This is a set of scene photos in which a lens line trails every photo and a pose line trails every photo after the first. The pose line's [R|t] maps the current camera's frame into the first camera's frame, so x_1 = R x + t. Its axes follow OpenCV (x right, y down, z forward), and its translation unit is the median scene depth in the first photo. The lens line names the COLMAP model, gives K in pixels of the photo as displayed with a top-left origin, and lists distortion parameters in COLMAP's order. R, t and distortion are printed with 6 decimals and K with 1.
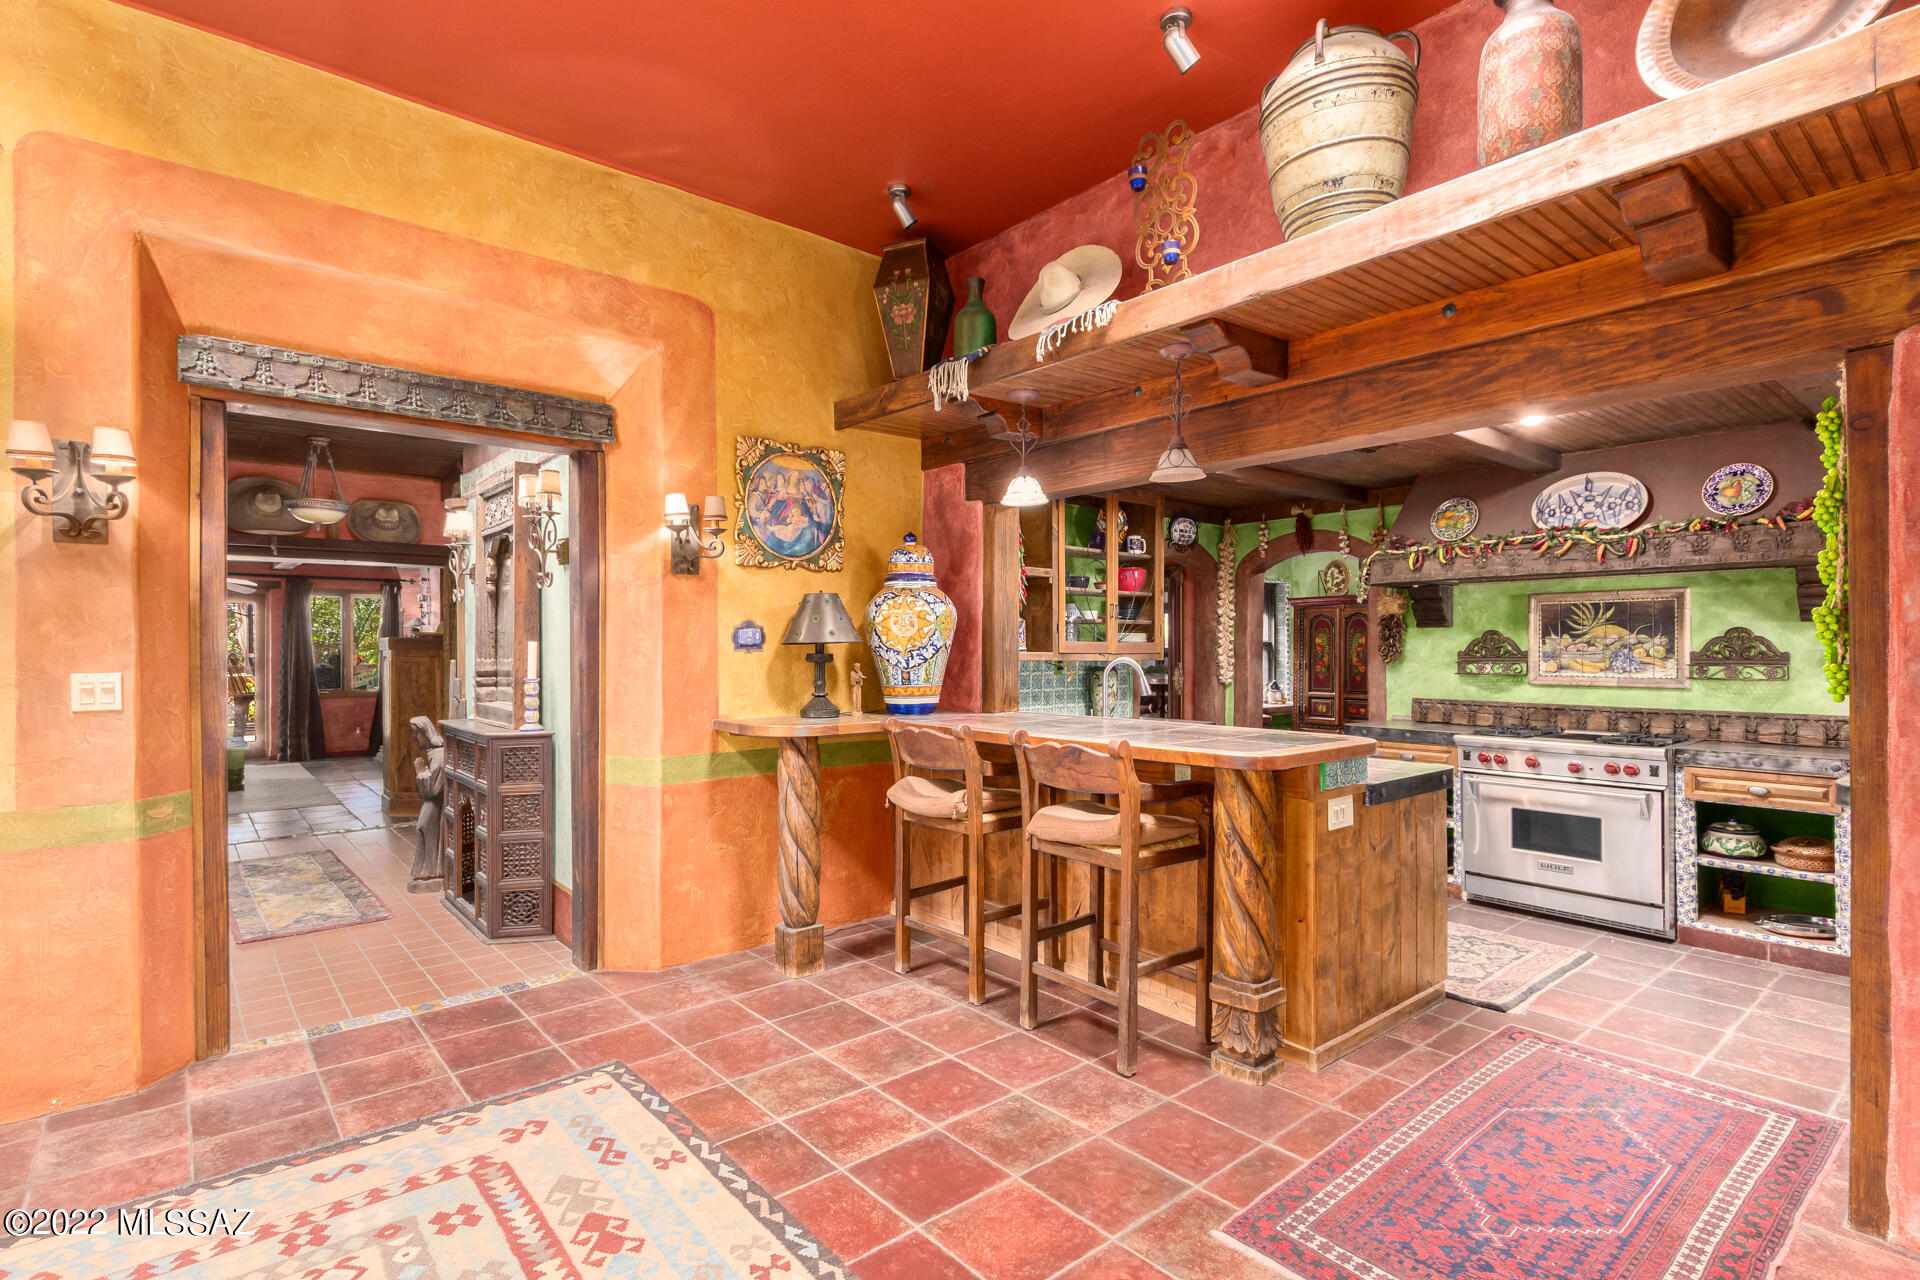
lens RADIAL K [[944.4, 0, 980.6], [0, 944.4, 633.8], [0, 0, 1]] dist [0.032044, -0.008535]
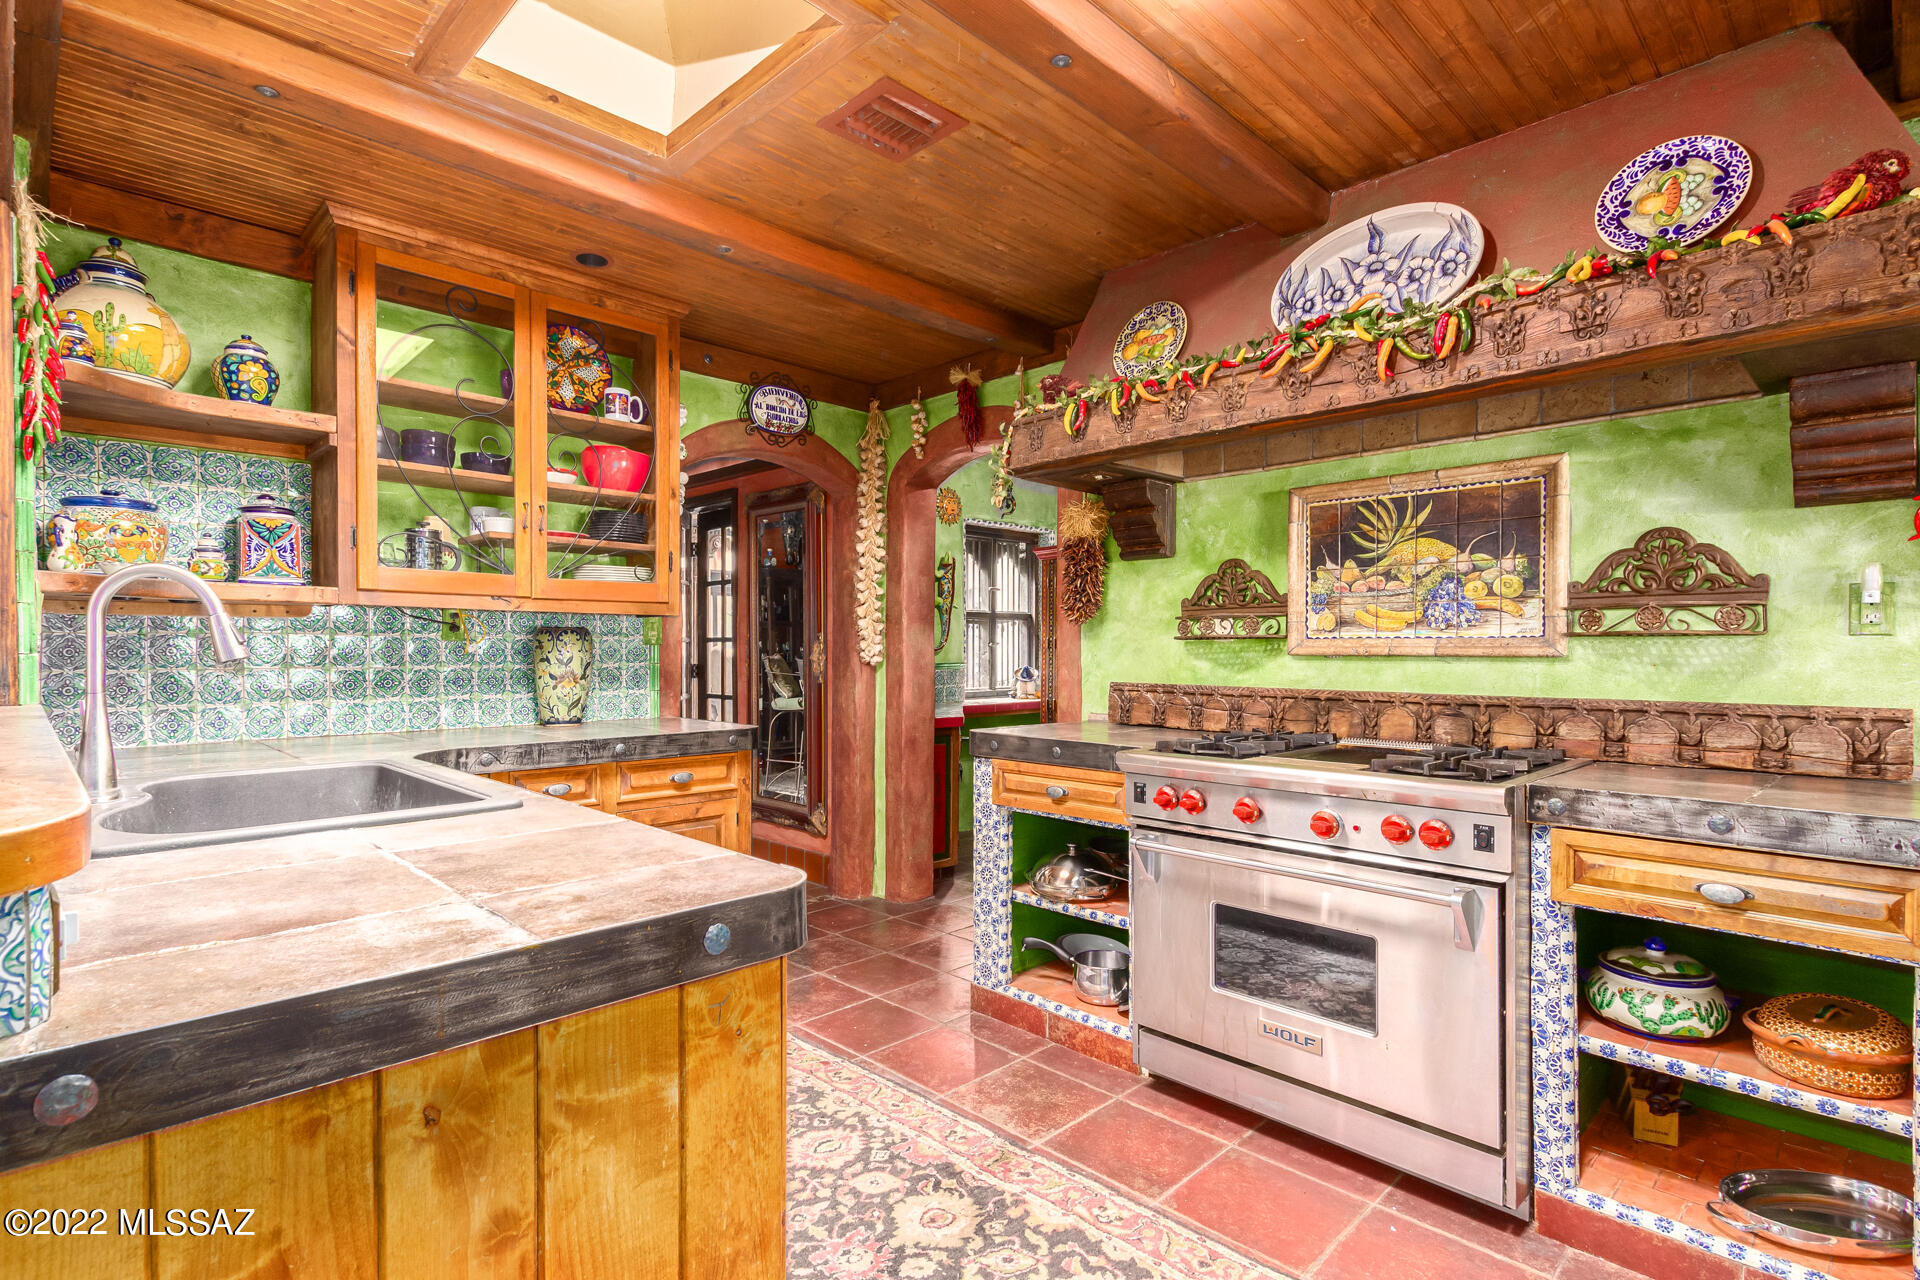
lens RADIAL K [[944.4, 0, 963.6], [0, 944.4, 641.1], [0, 0, 1]] dist [0.032044, -0.008535]
pose [[0.997950, 0.000099, 0.063998, 0.398549], [-0.000603, 0.999969, 0.007851, 0.046258], [-0.063995, -0.007874, 0.997919, 0.529471]]
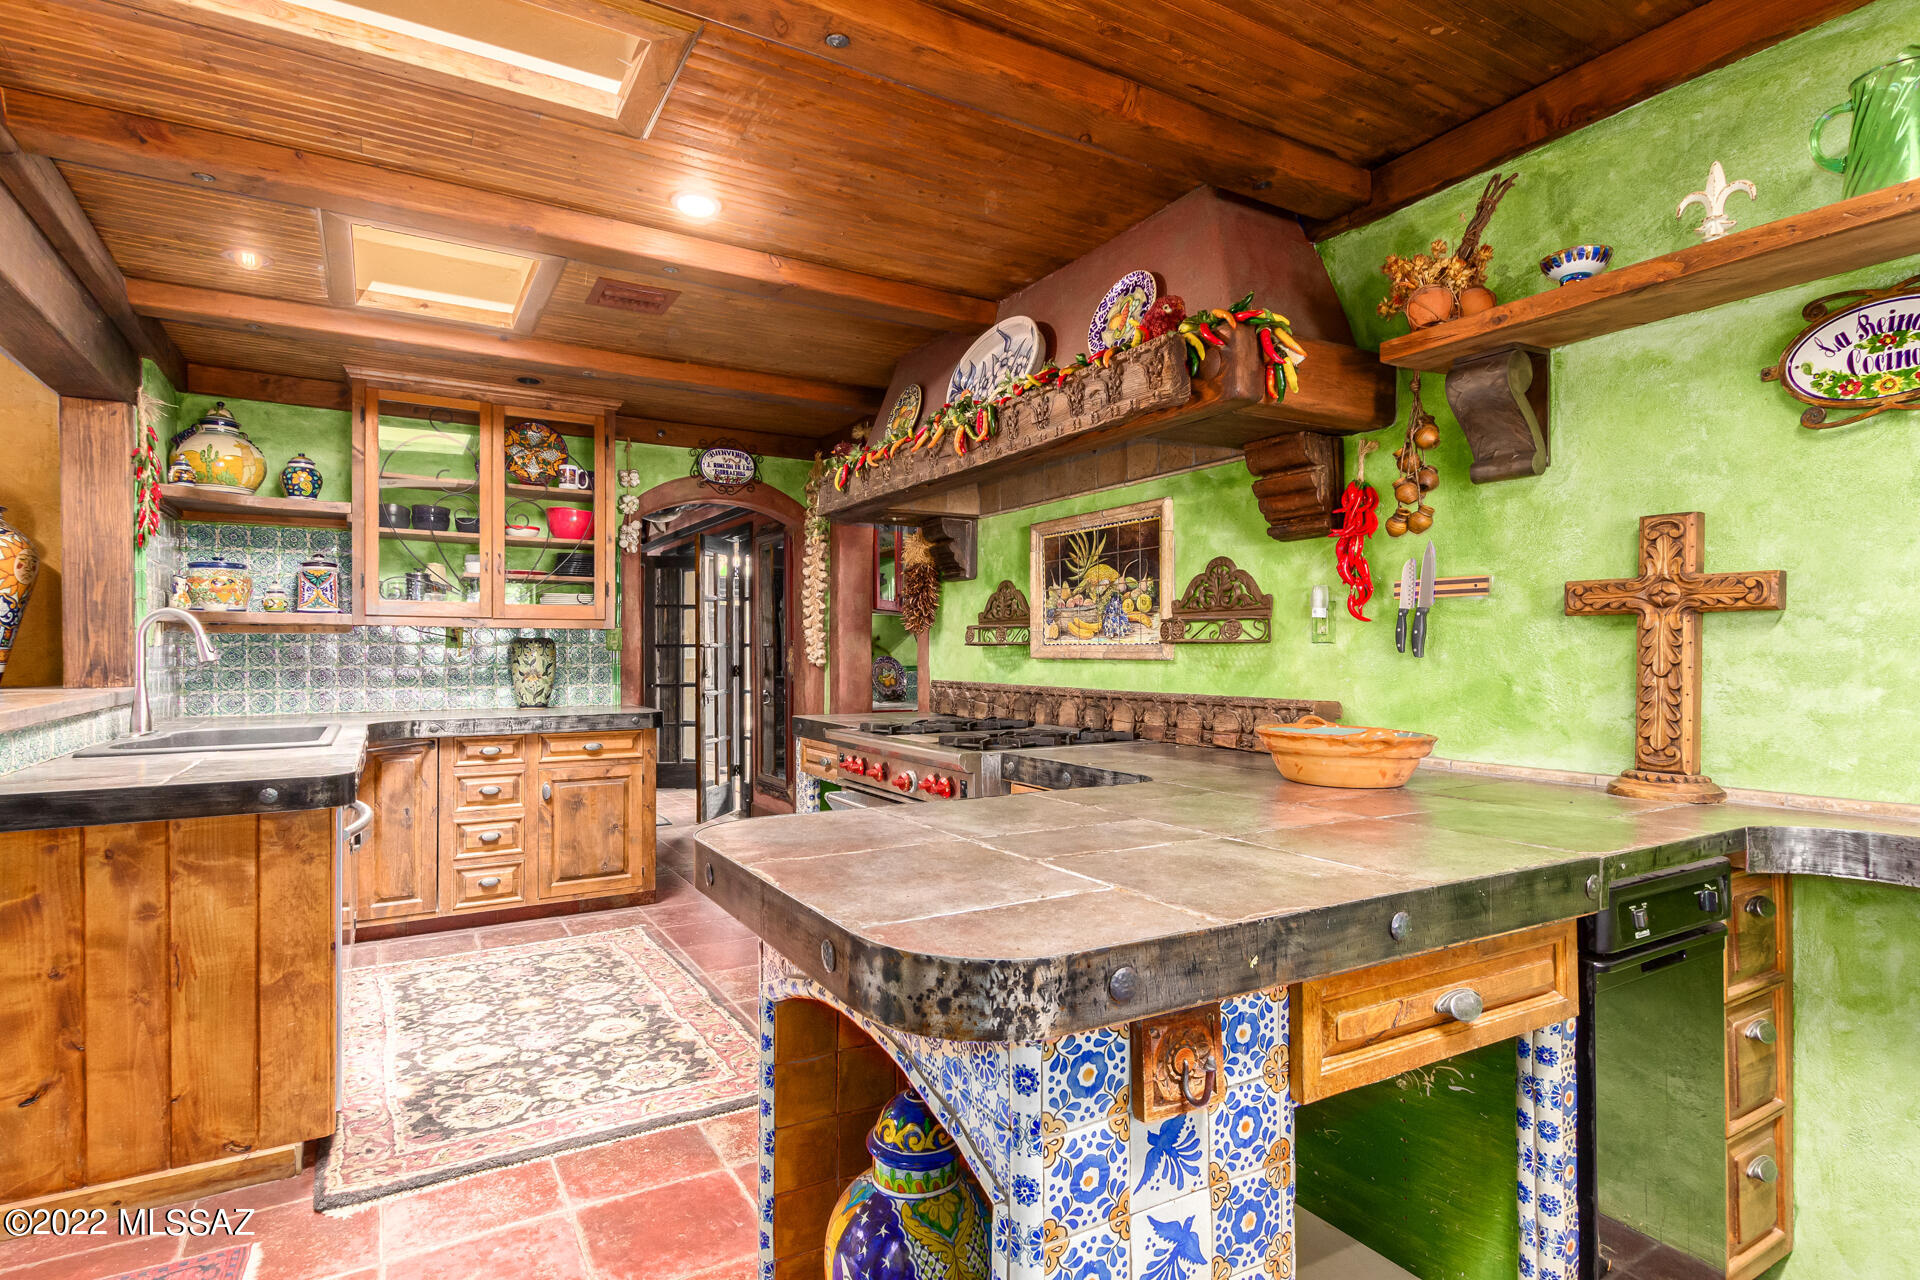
lens RADIAL K [[944.4, 0, 969.6], [0, 944.4, 638.3], [0, 0, 1]] dist [0.032044, -0.008535]
pose [[0.986501, -0.003527, -0.163716, 0.721417], [0.003770, 0.999992, 0.001171, 0.042678], [0.163710, -0.001772, 0.986507, 0.373501]]
